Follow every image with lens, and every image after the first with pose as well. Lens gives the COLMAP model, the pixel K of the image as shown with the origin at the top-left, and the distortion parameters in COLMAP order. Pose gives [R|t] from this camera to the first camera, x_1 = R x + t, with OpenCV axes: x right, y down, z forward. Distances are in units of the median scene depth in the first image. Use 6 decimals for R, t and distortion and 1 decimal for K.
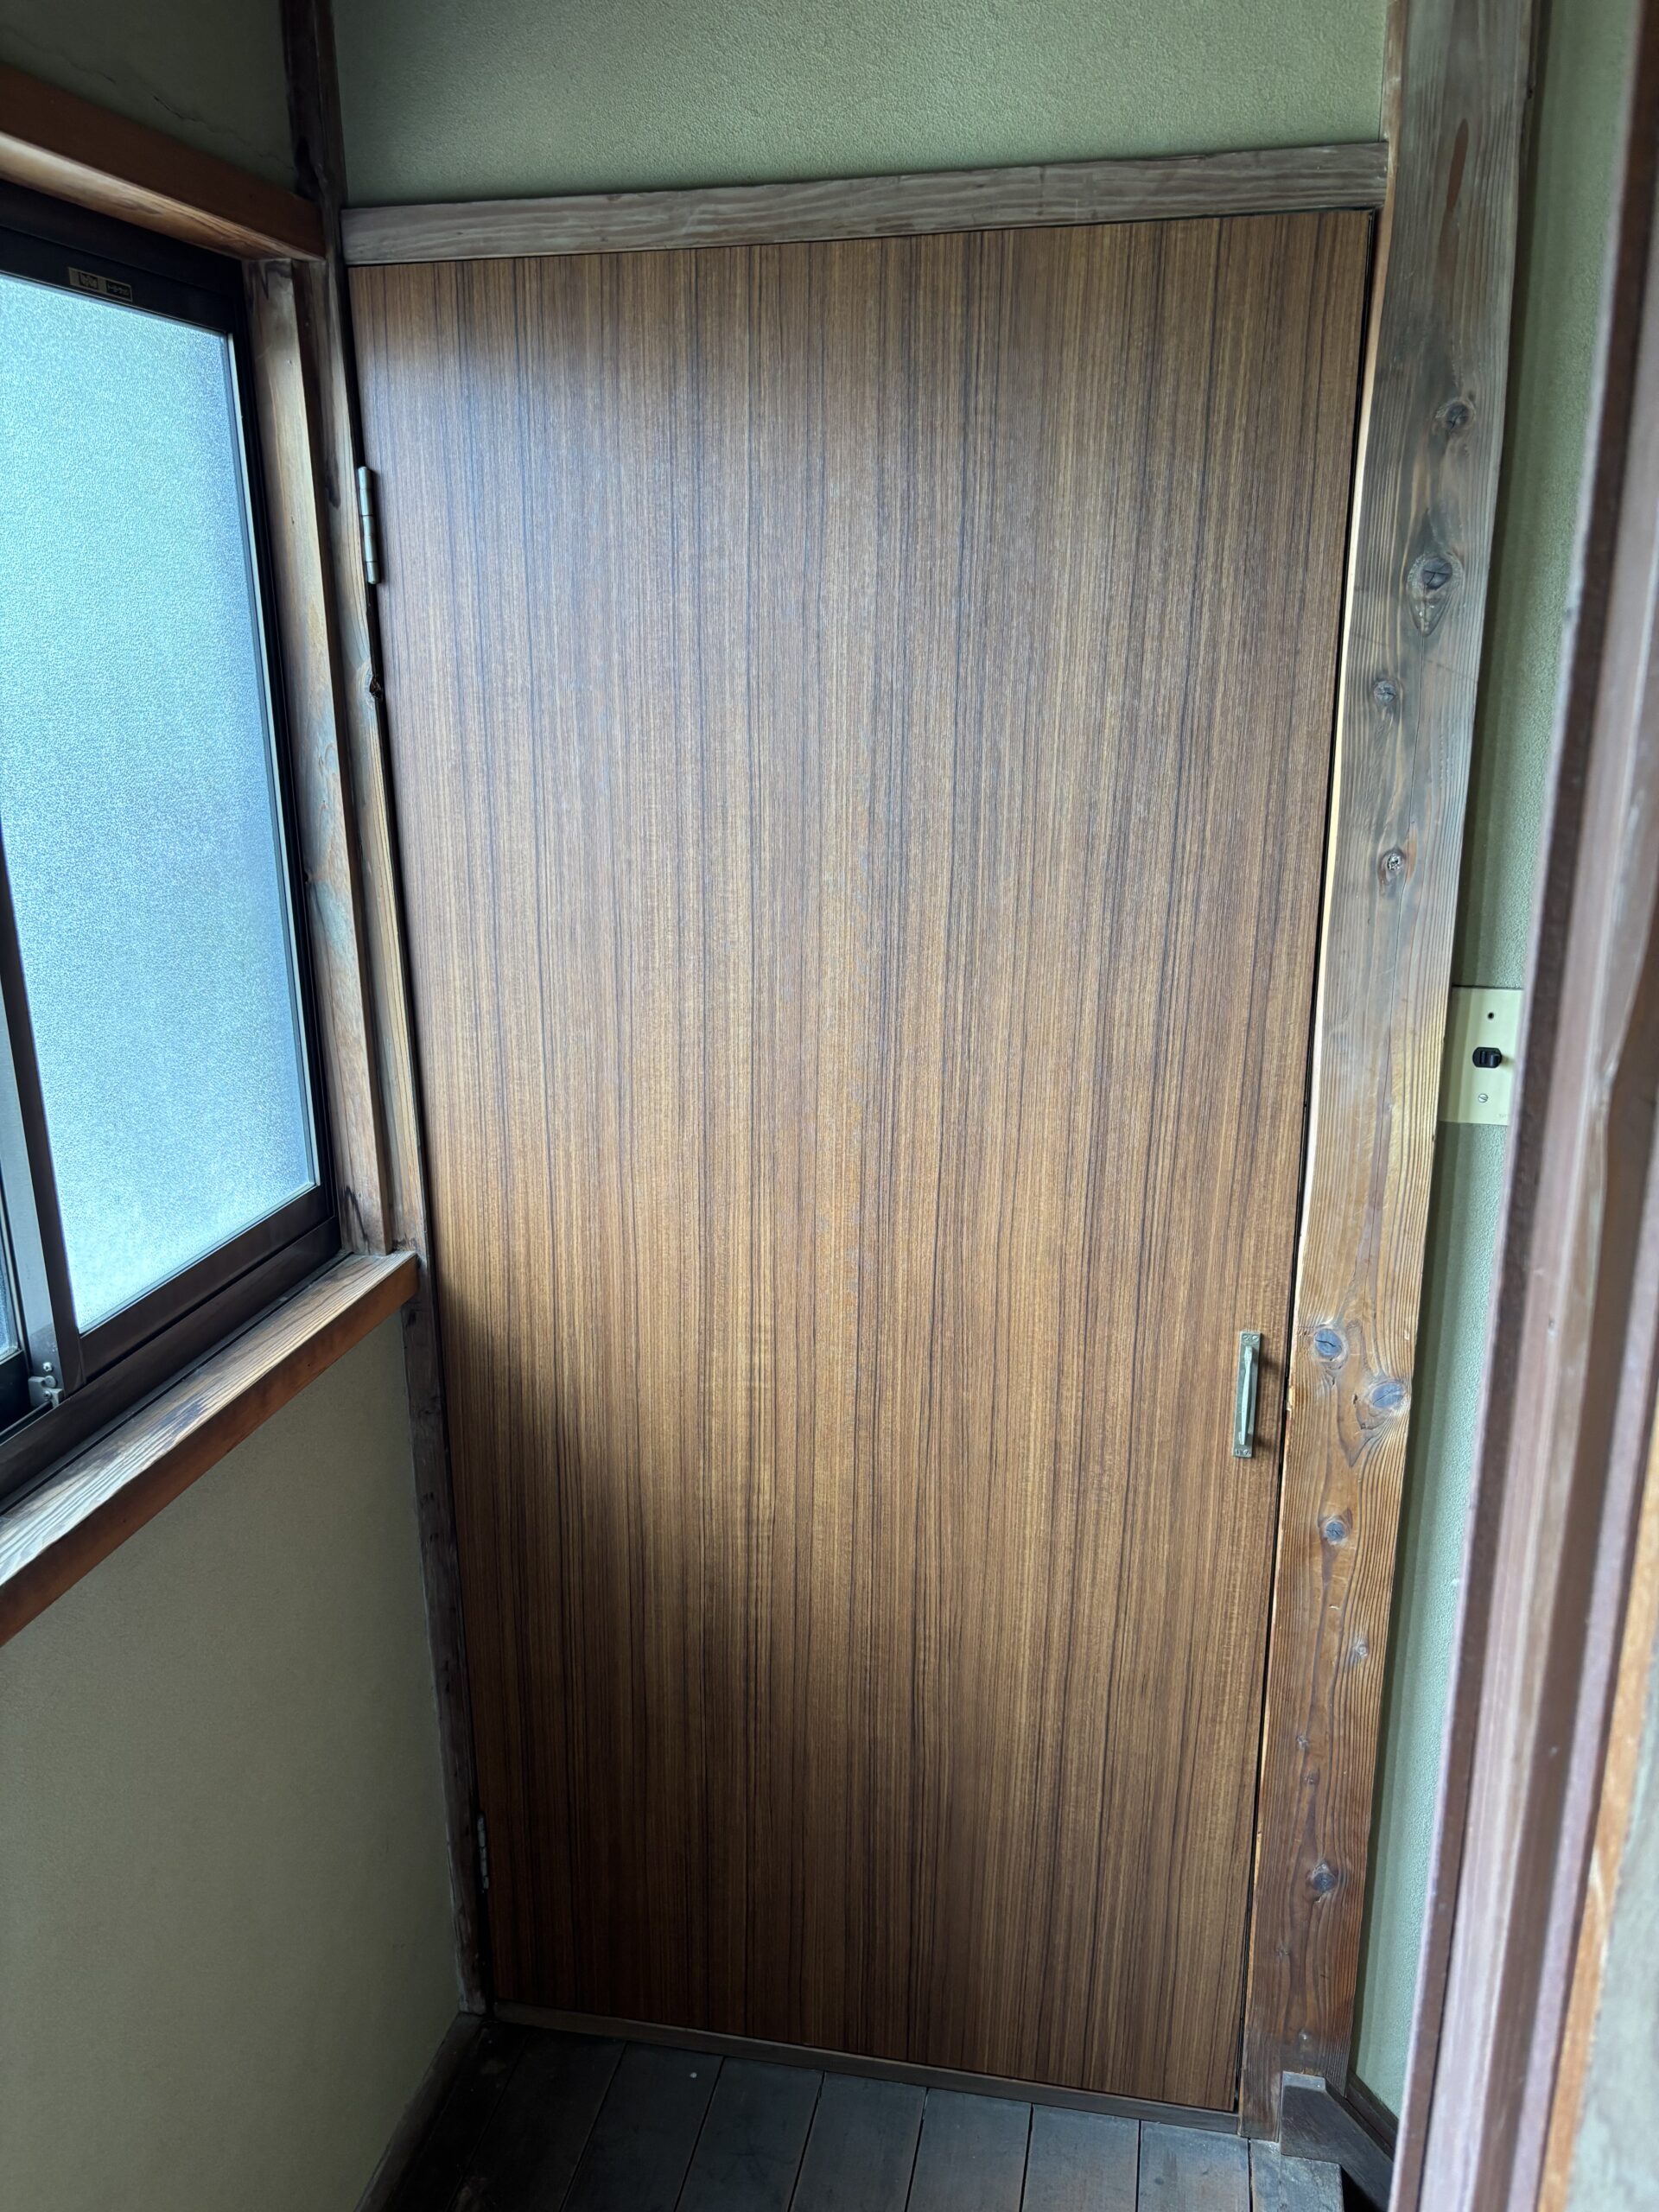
lens RADIAL K [[1698.4, 0, 828.9], [0, 1698.4, 1106.7], [0, 0, 1]] dist [0.039363, -0.057158]
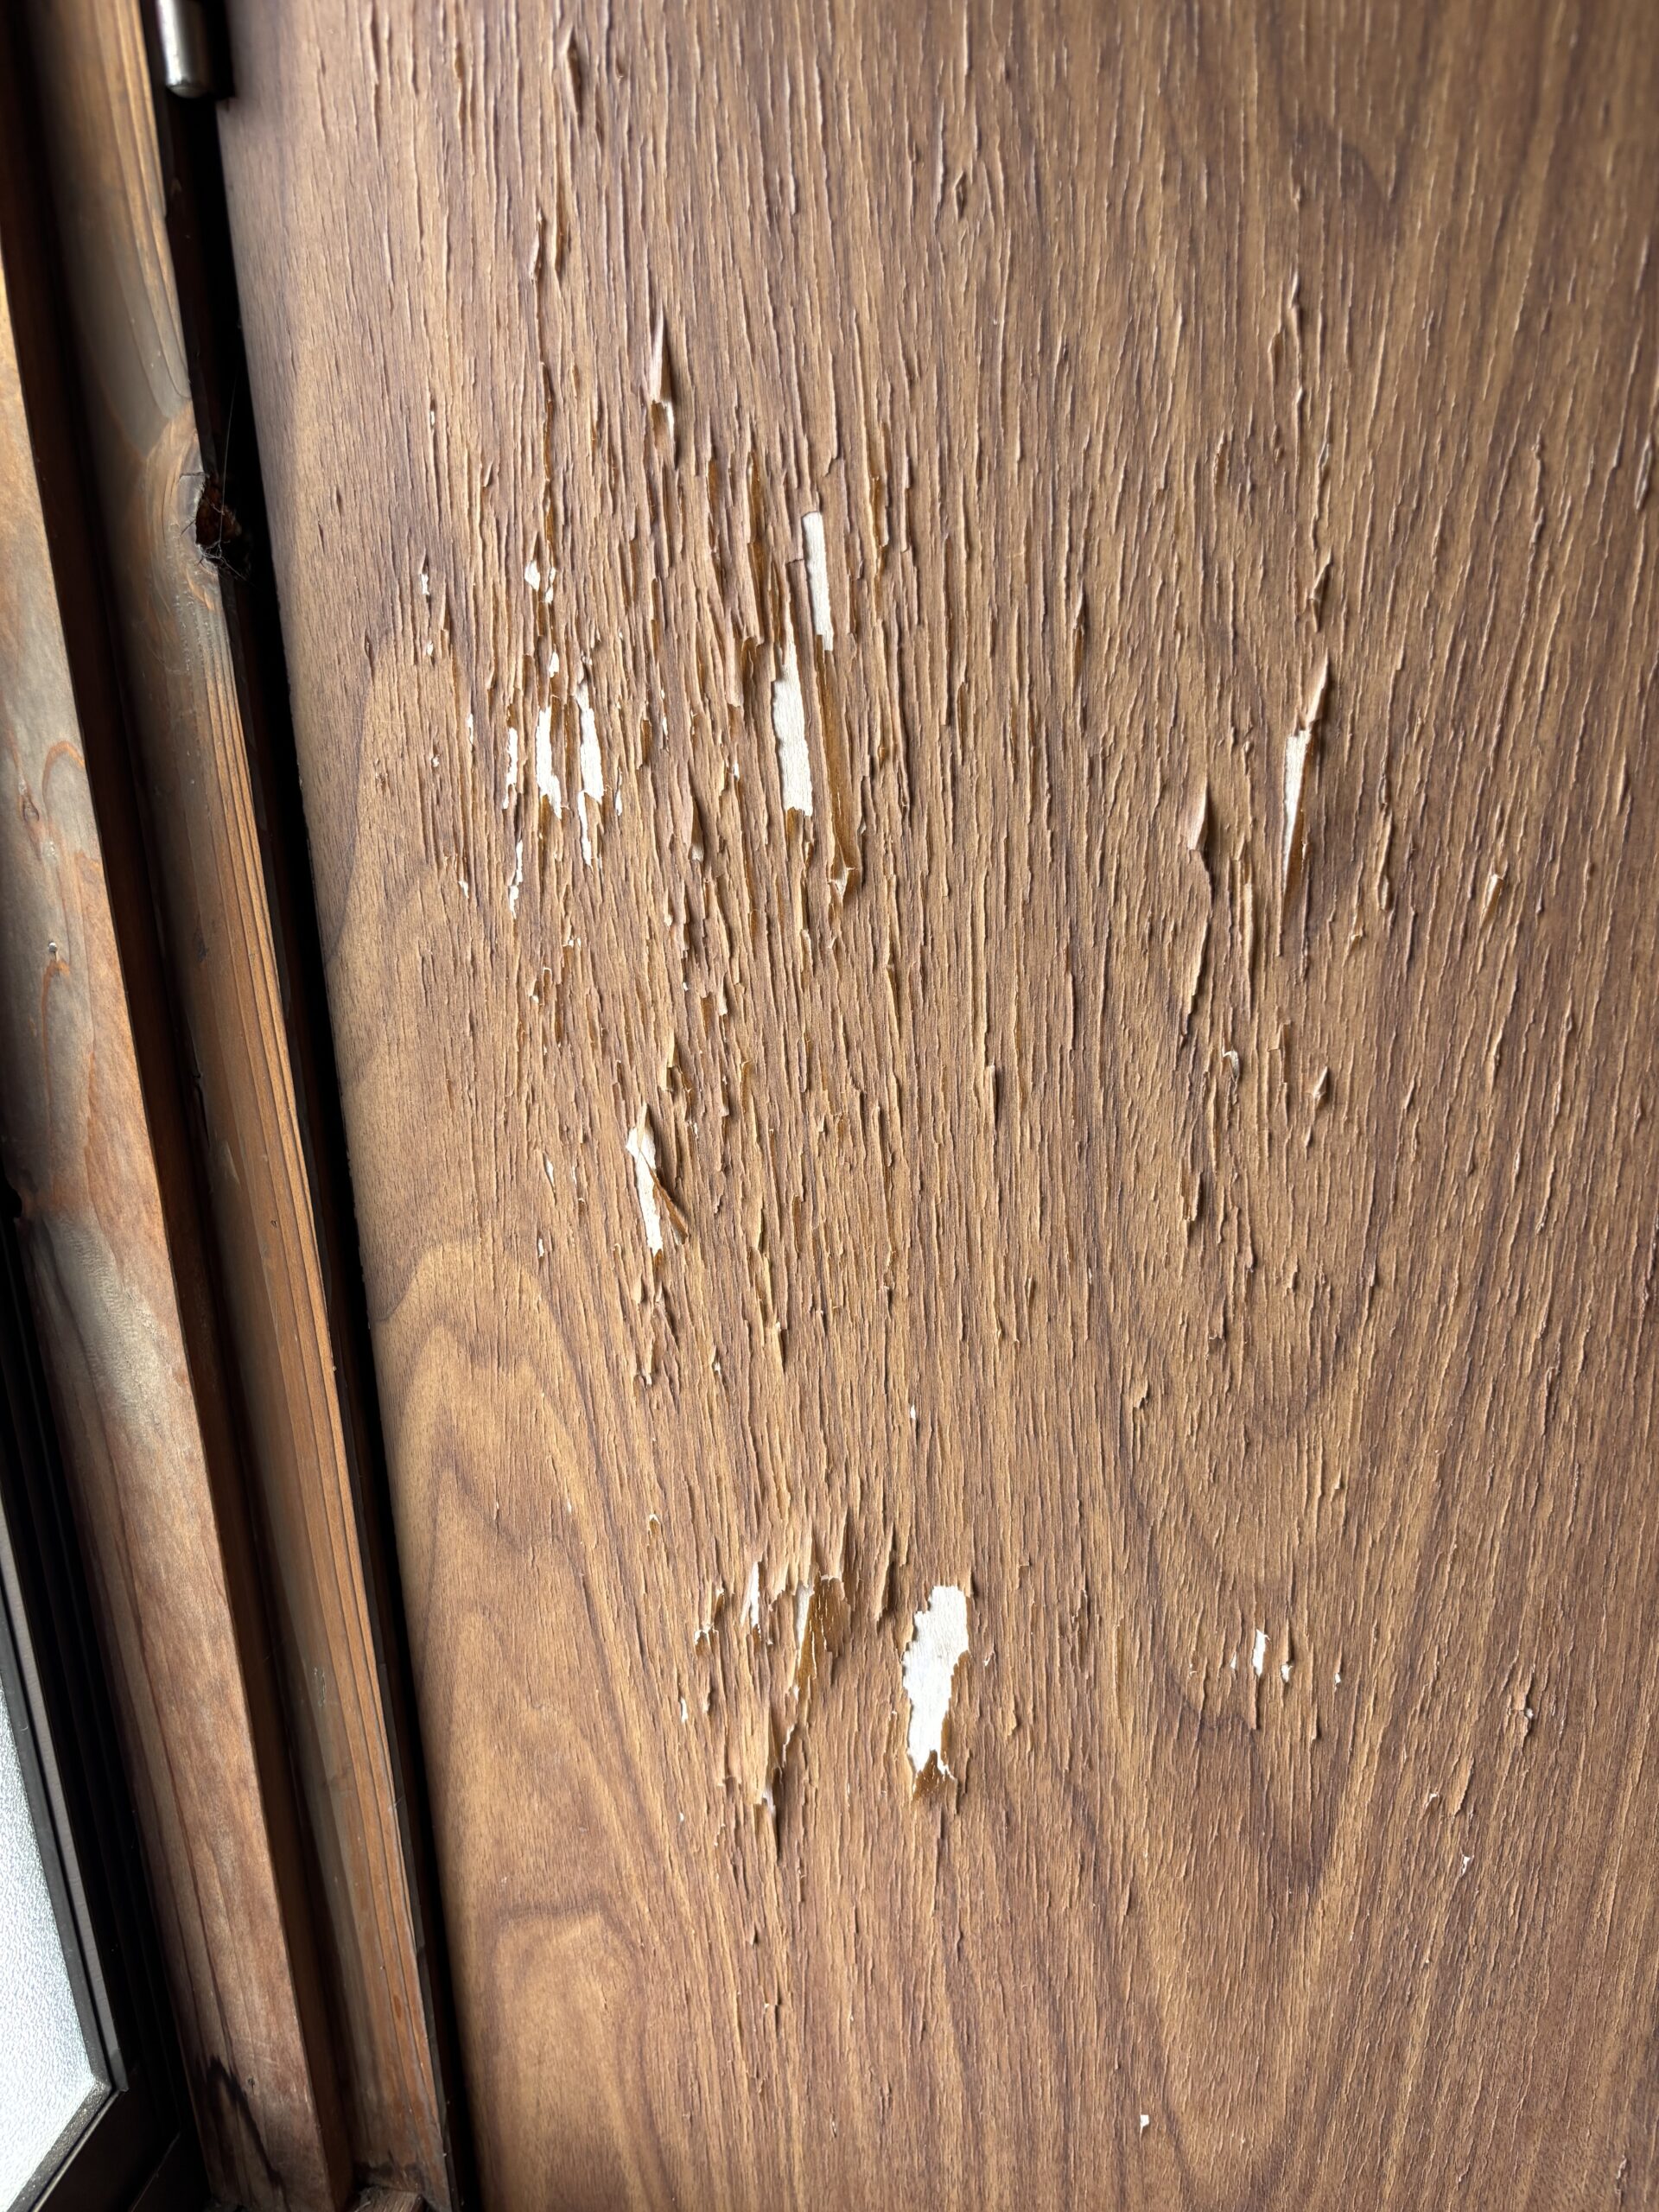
lens RADIAL K [[1698.4, 0, 806.4], [0, 1698.4, 1176.1], [0, 0, 1]] dist [0.039363, -0.057158]
pose [[0.998703, -0.027943, 0.042561, -0.200217], [0.024747, 0.996961, 0.073860, -0.171919], [-0.044495, -0.072711, 0.996360, 0.767359]]
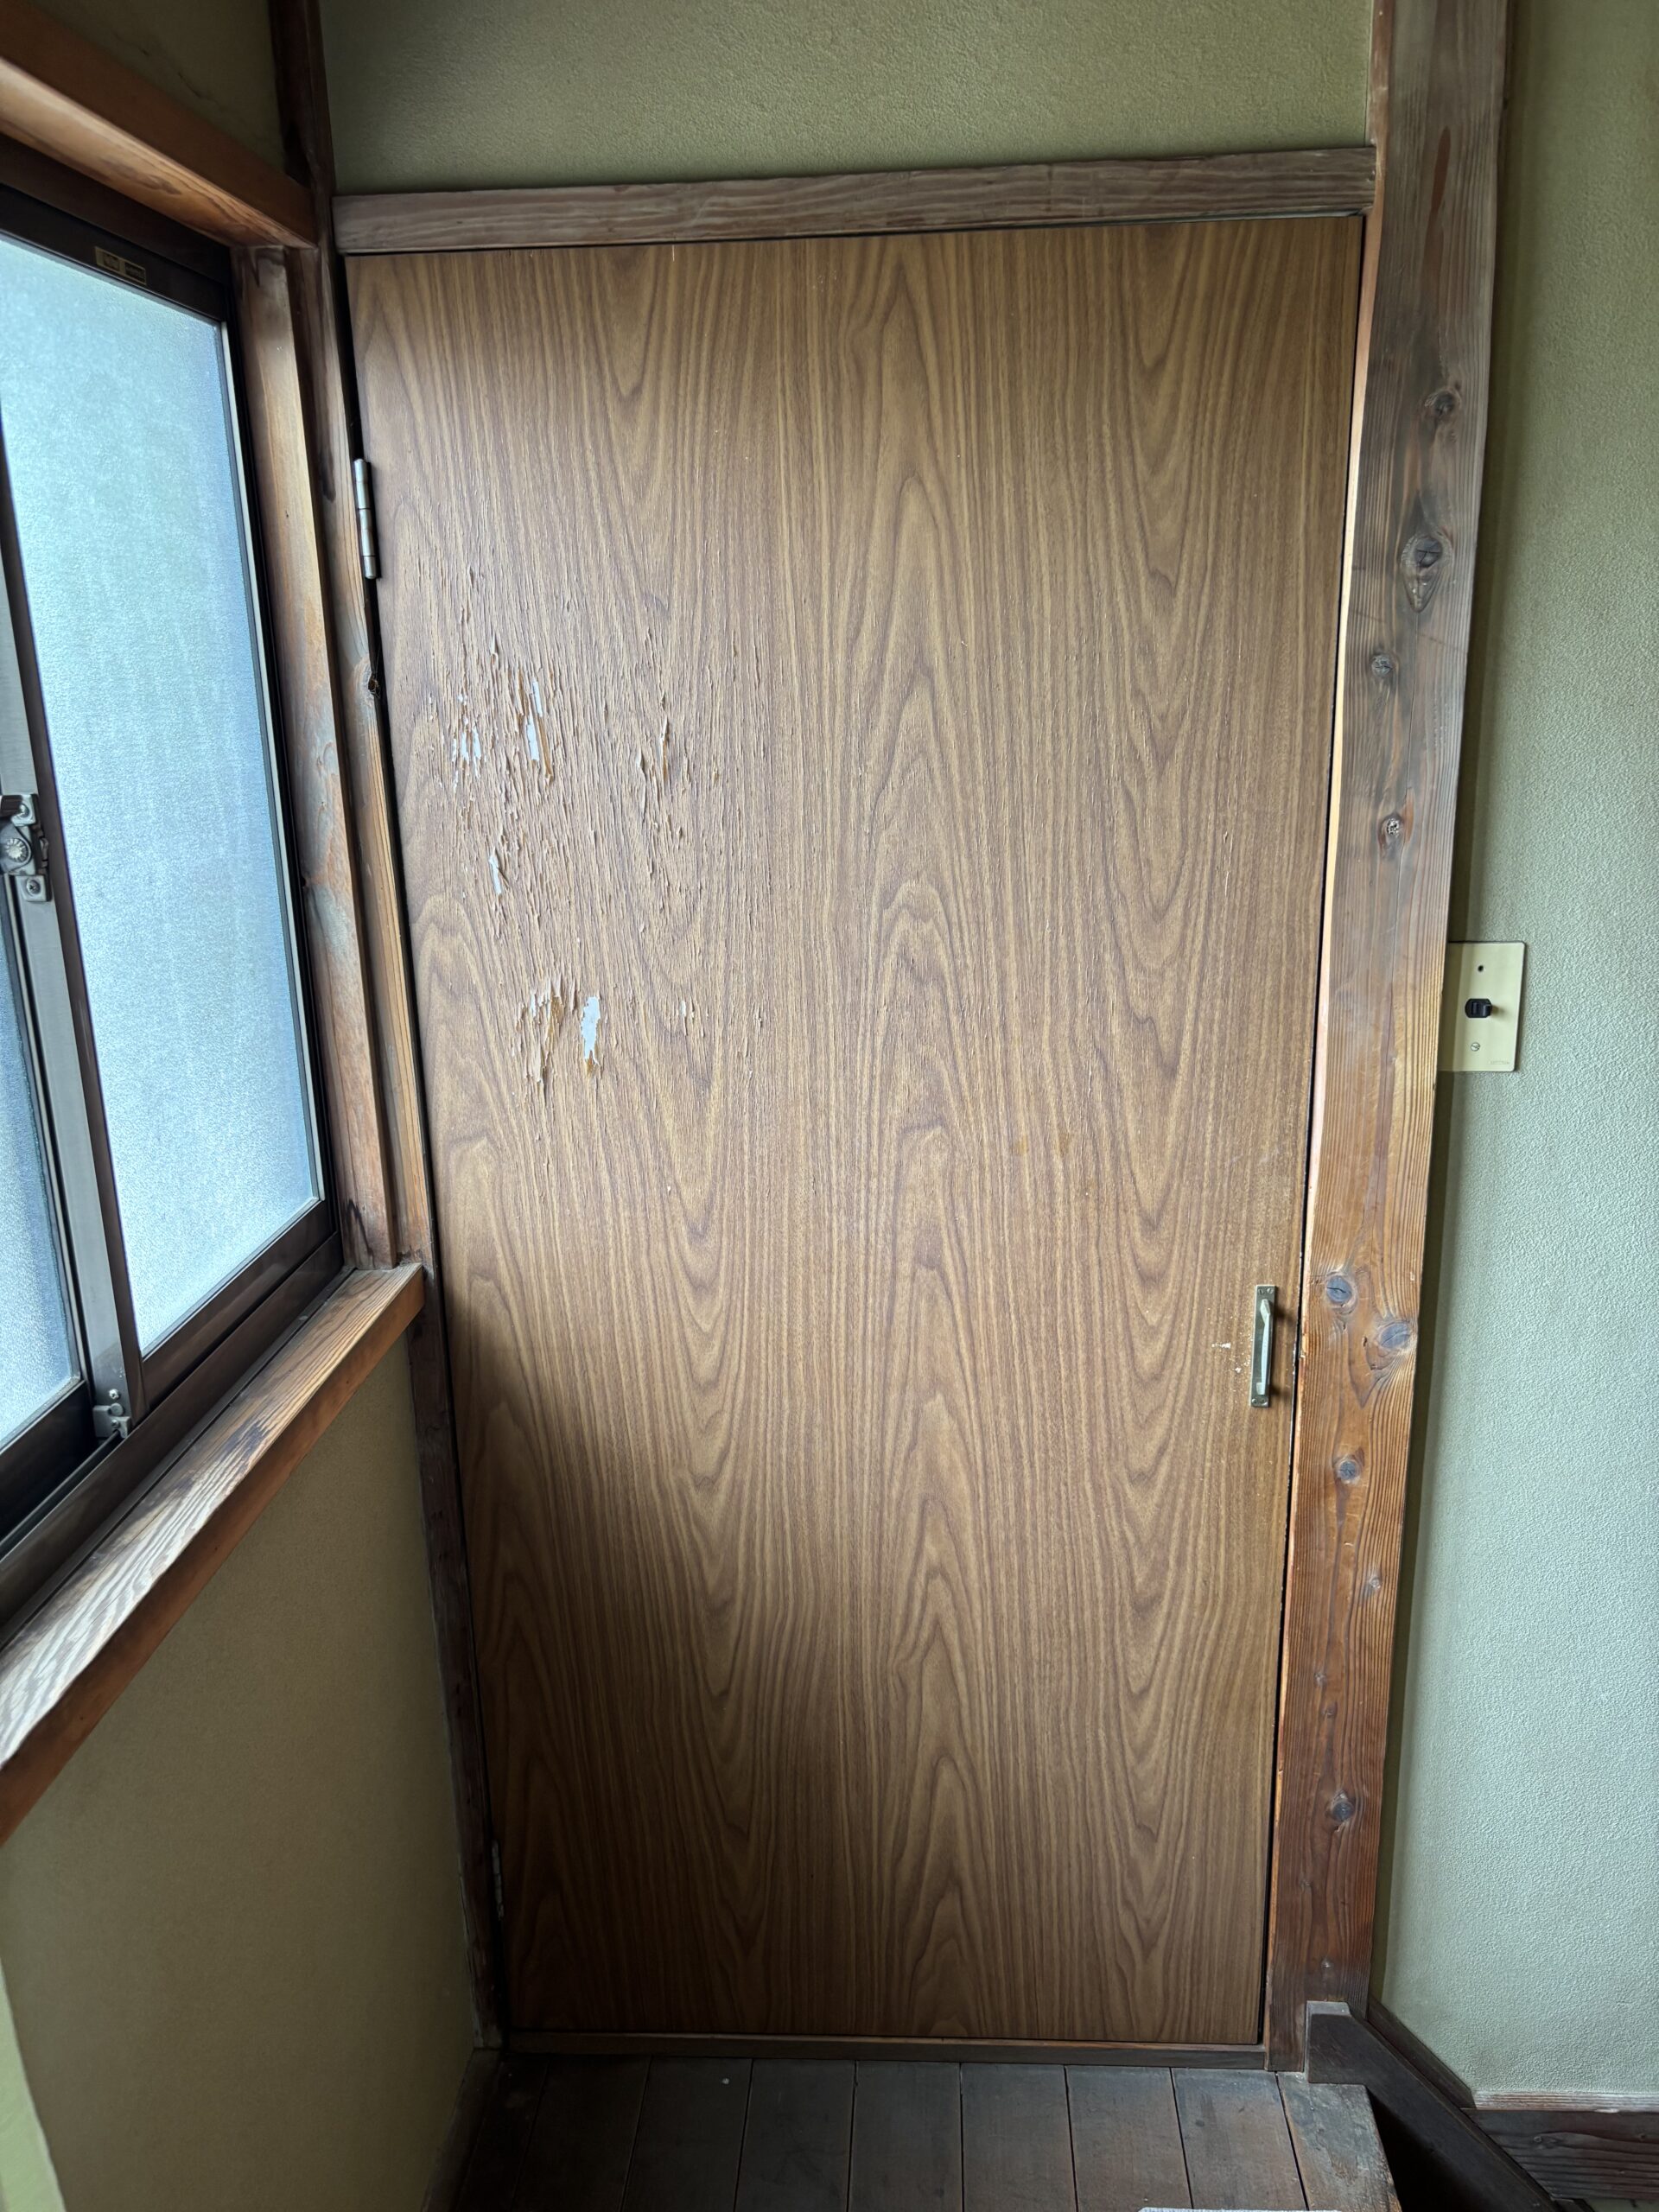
lens RADIAL K [[1698.4, 0, 825.9], [0, 1698.4, 1099.6], [0, 0, 1]] dist [0.039363, -0.057158]
pose [[0.989846, -0.052654, 0.132034, -0.160053], [0.054608, 0.998445, -0.011217, 0.017694], [-0.131238, 0.018313, 0.991182, 0.001928]]
